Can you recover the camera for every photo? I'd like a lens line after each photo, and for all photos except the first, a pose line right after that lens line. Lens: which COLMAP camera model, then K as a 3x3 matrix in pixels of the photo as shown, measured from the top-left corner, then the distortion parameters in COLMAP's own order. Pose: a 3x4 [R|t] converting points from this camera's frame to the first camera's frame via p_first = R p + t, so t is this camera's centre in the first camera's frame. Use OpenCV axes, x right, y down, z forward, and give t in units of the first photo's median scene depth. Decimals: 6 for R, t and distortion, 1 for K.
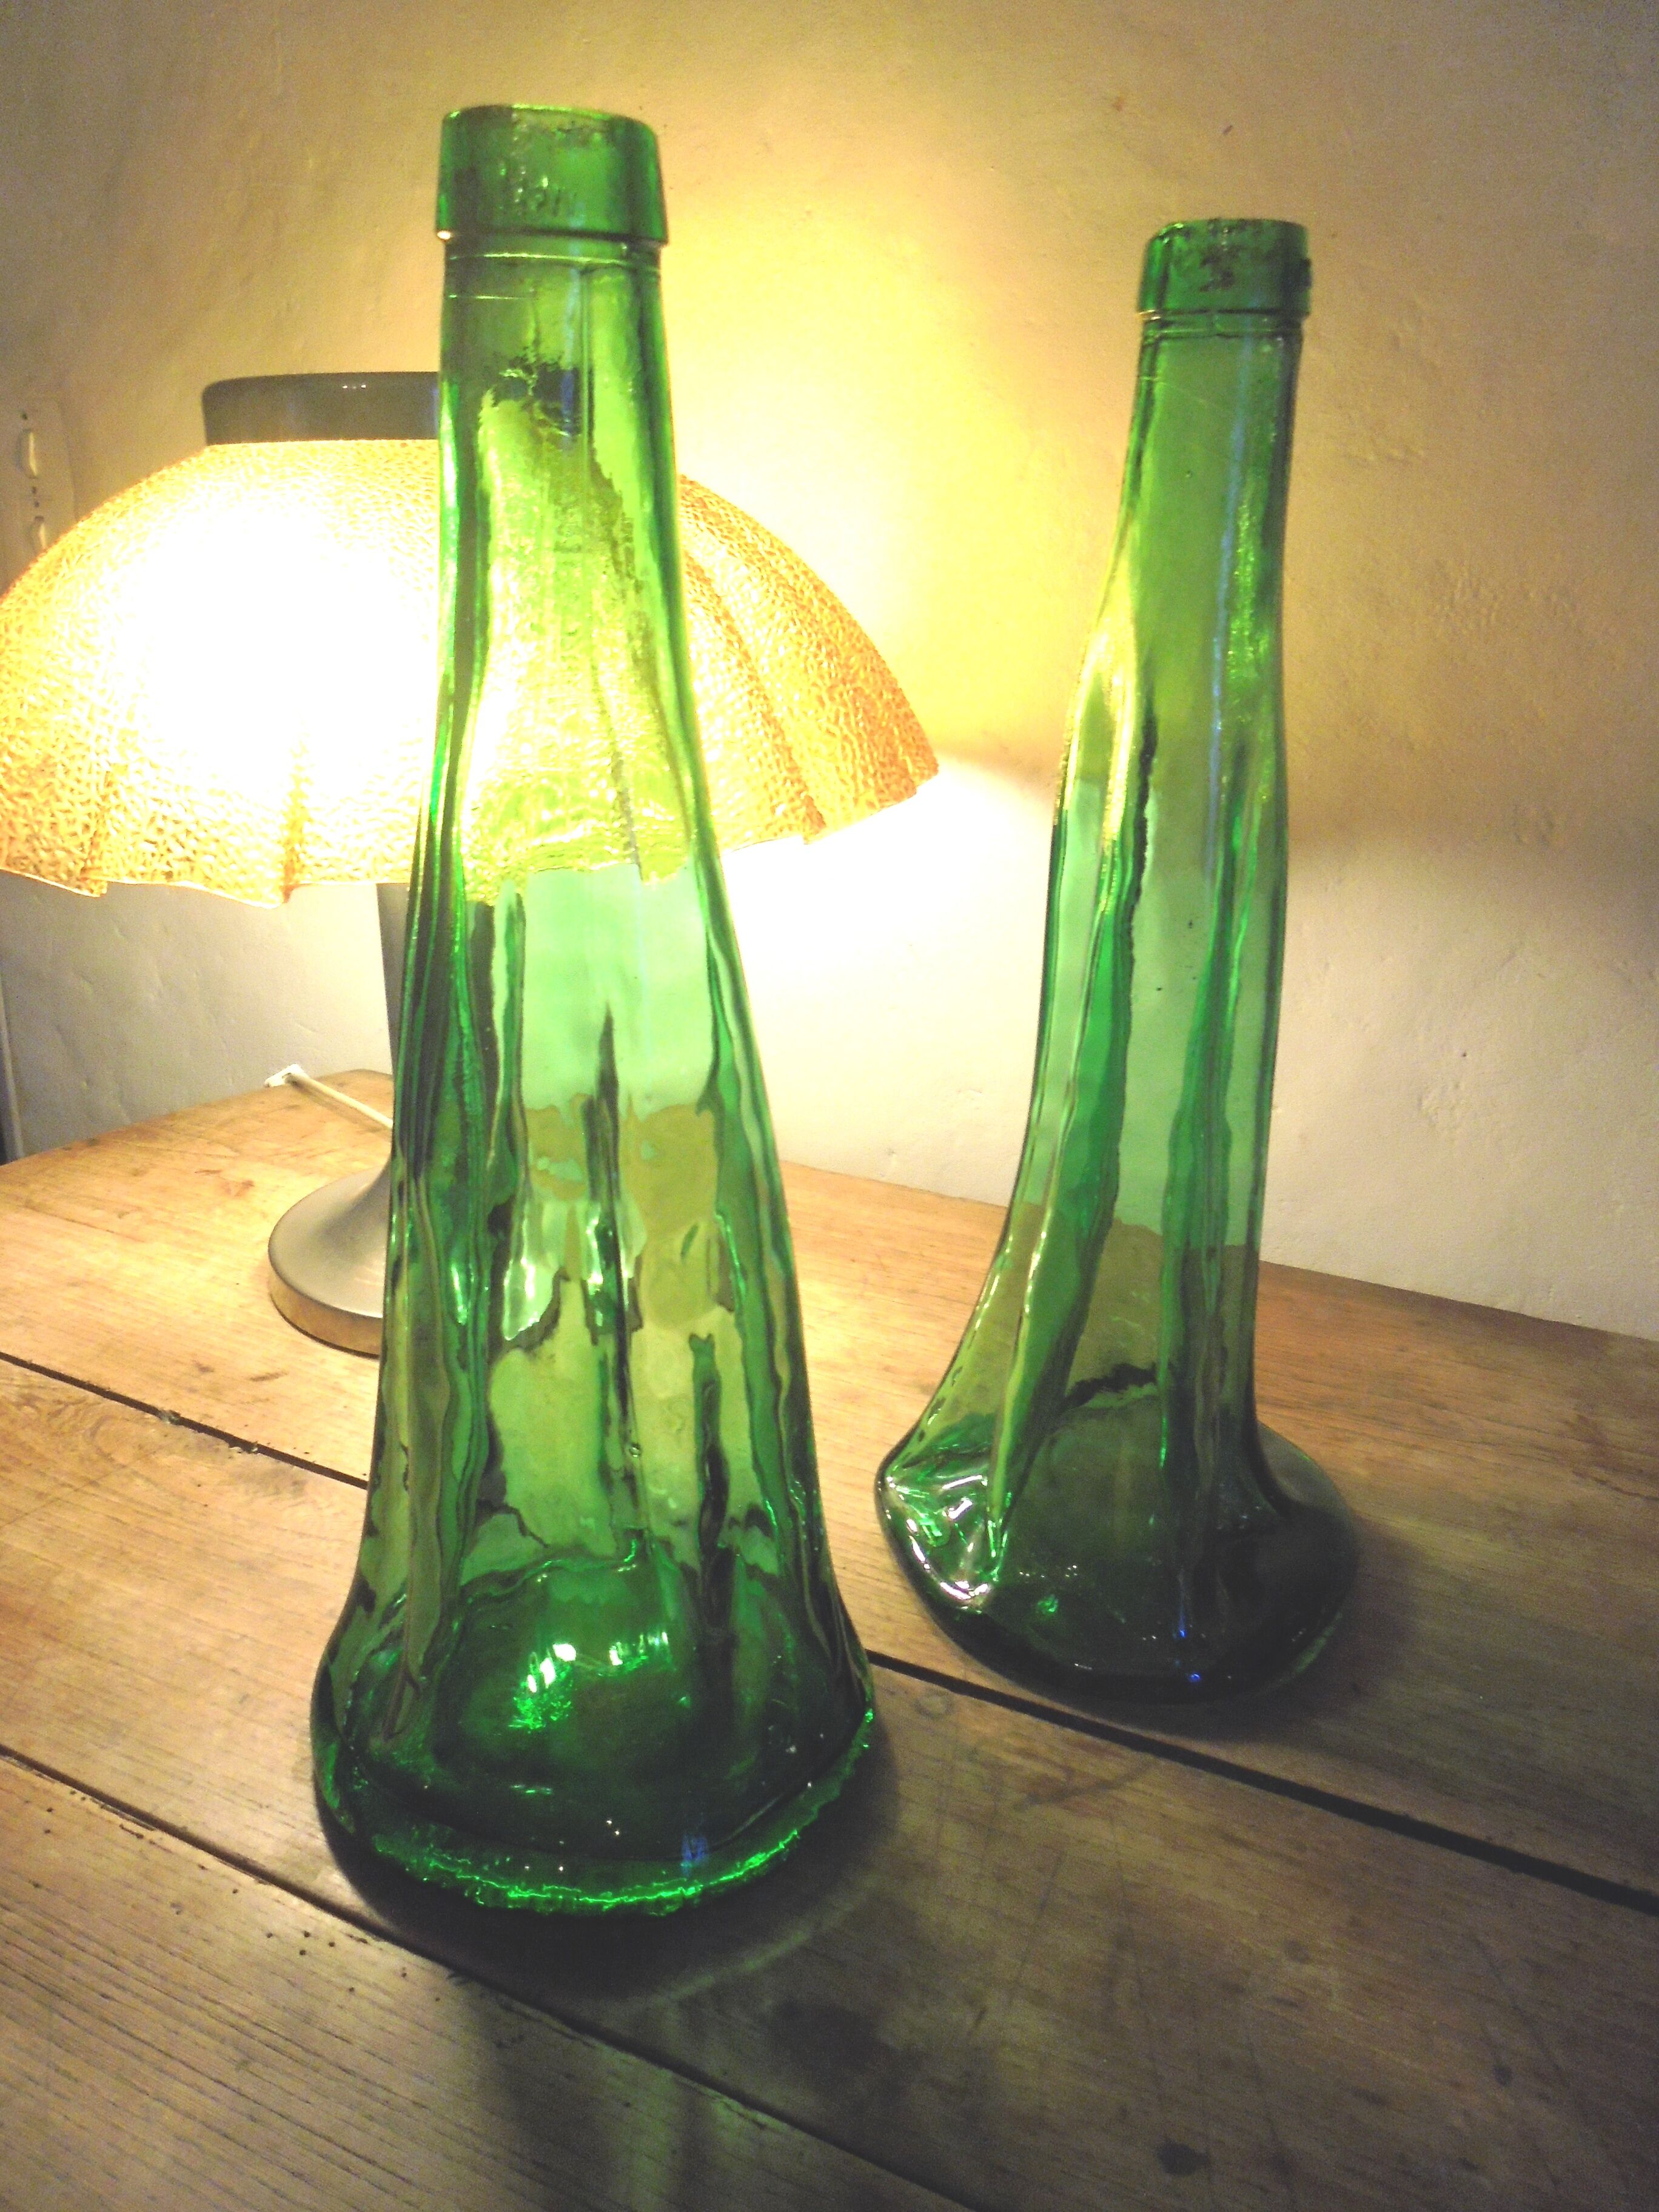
lens RADIAL K [[1669.1, 0, 828.1], [0, 1669.1, 1075.7], [0, 0, 1]] dist [-0.125609, 0.103968]
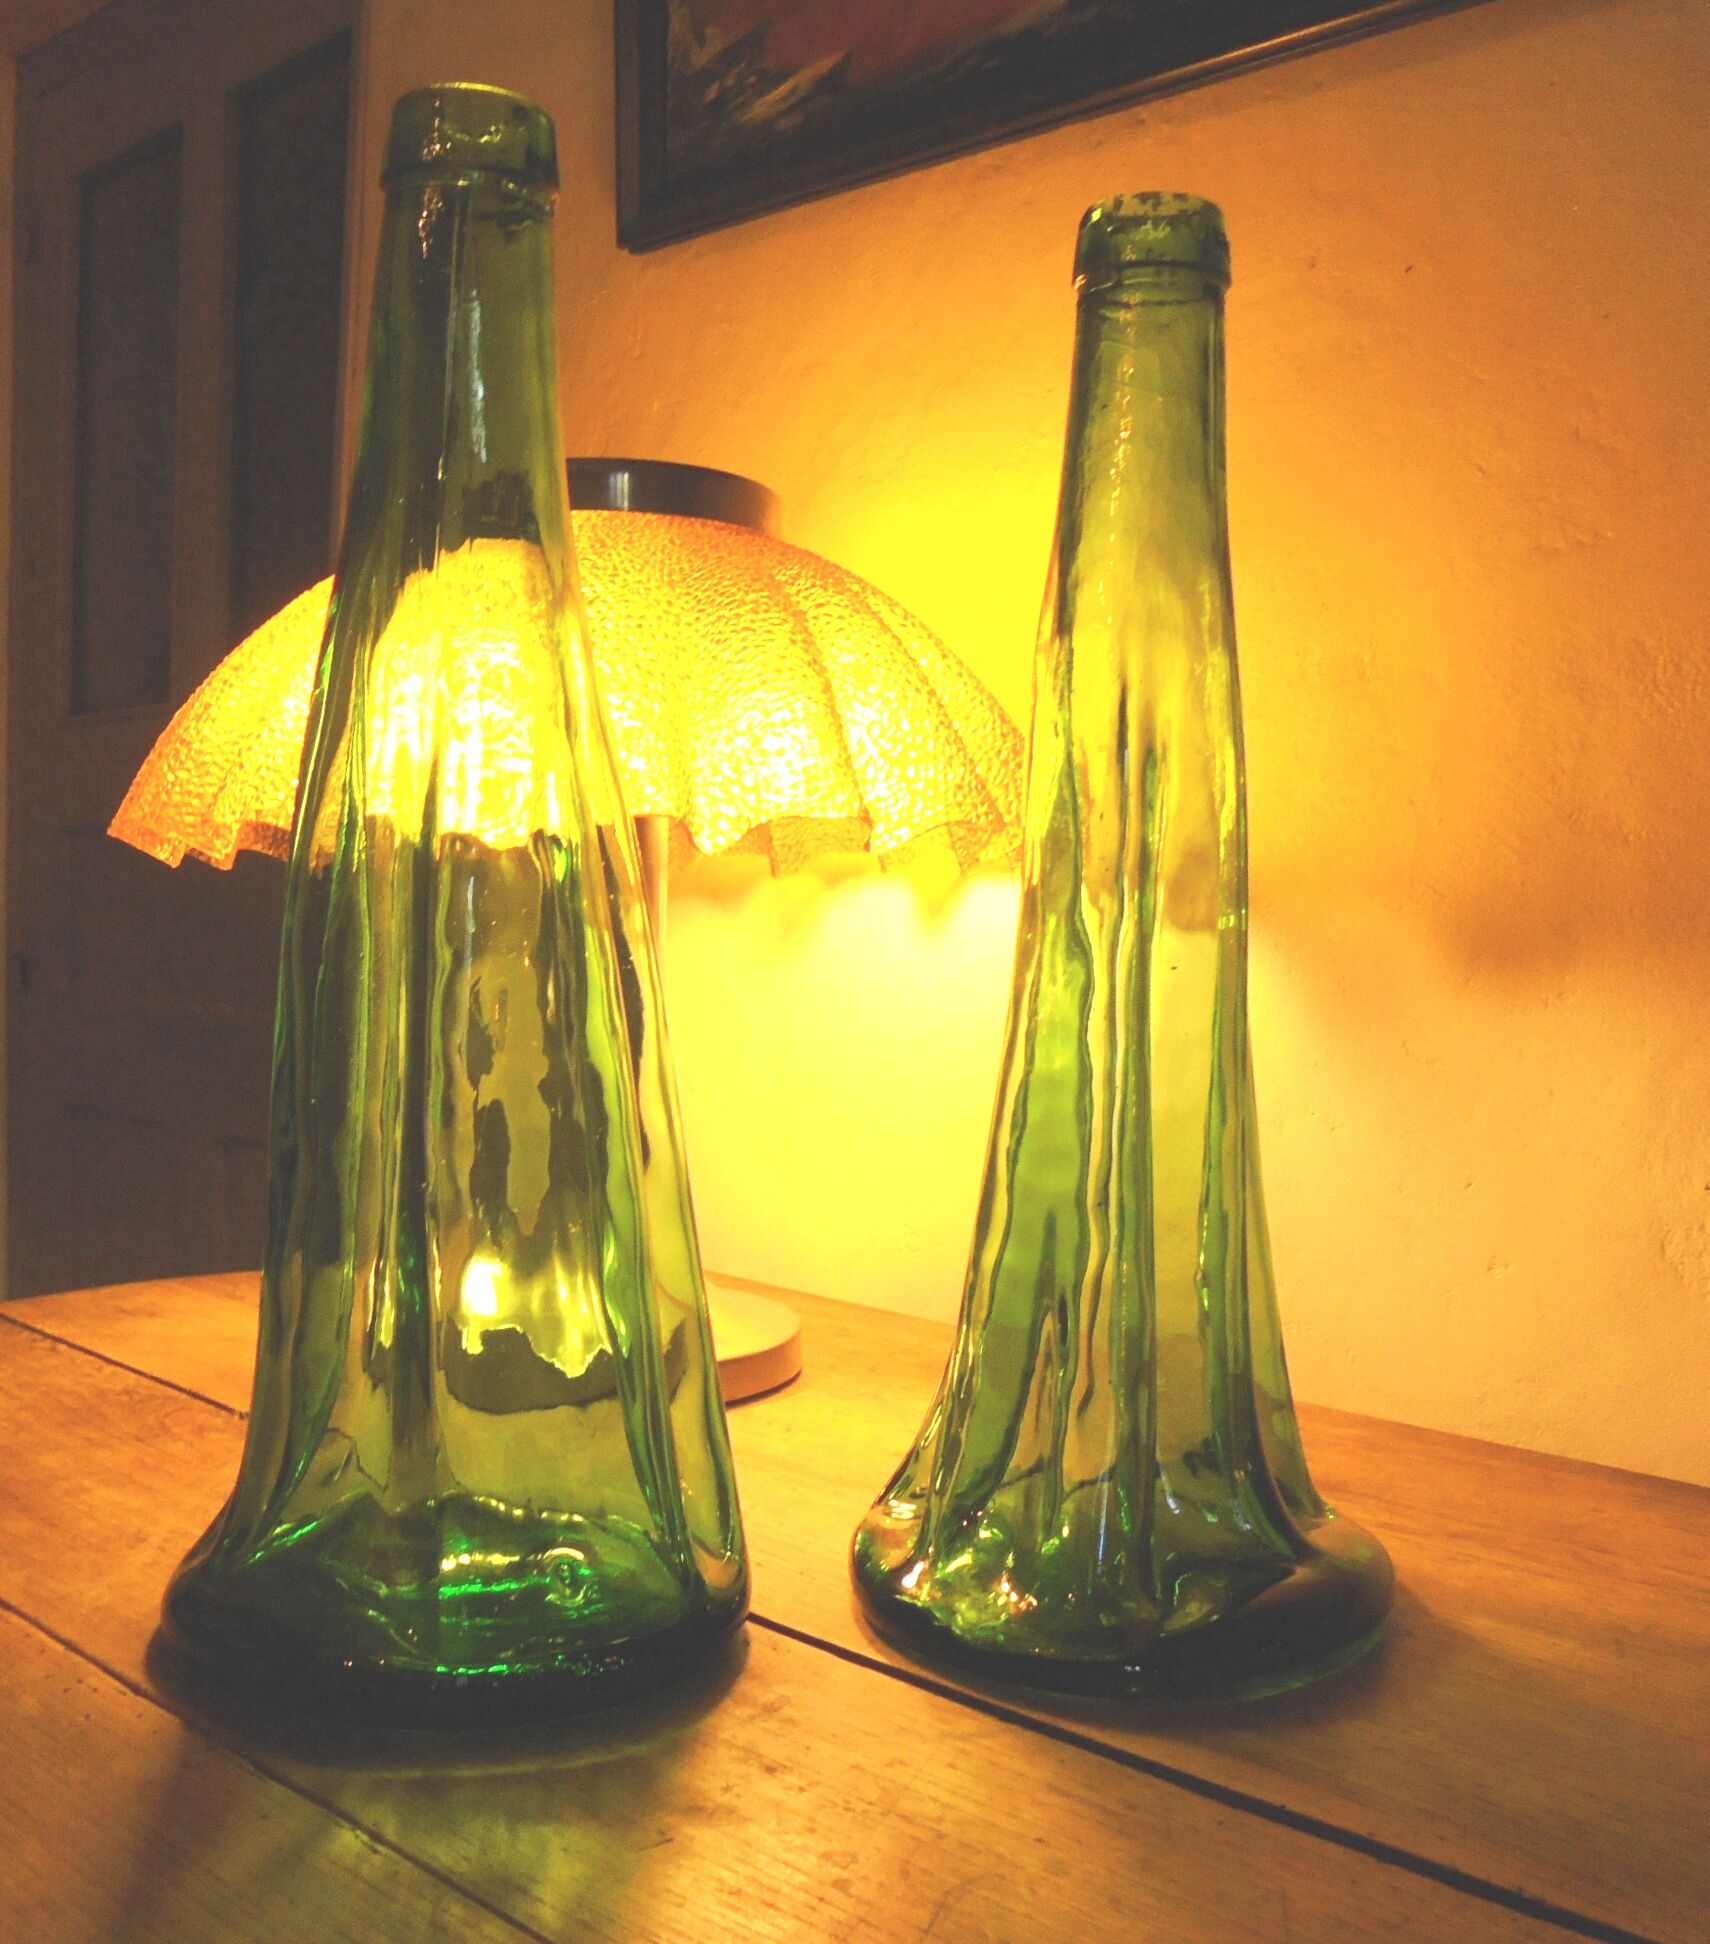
lens RADIAL K [[1949.0, 0, 853.9], [0, 1949.0, 942.0], [0, 0, 1]] dist [-0.163423, 0.146857]
pose [[0.952857, 0.009921, -0.303256, 0.391789], [-0.110114, 0.942631, -0.315152, 0.332100], [0.282732, 0.333688, 0.899286, -0.060123]]
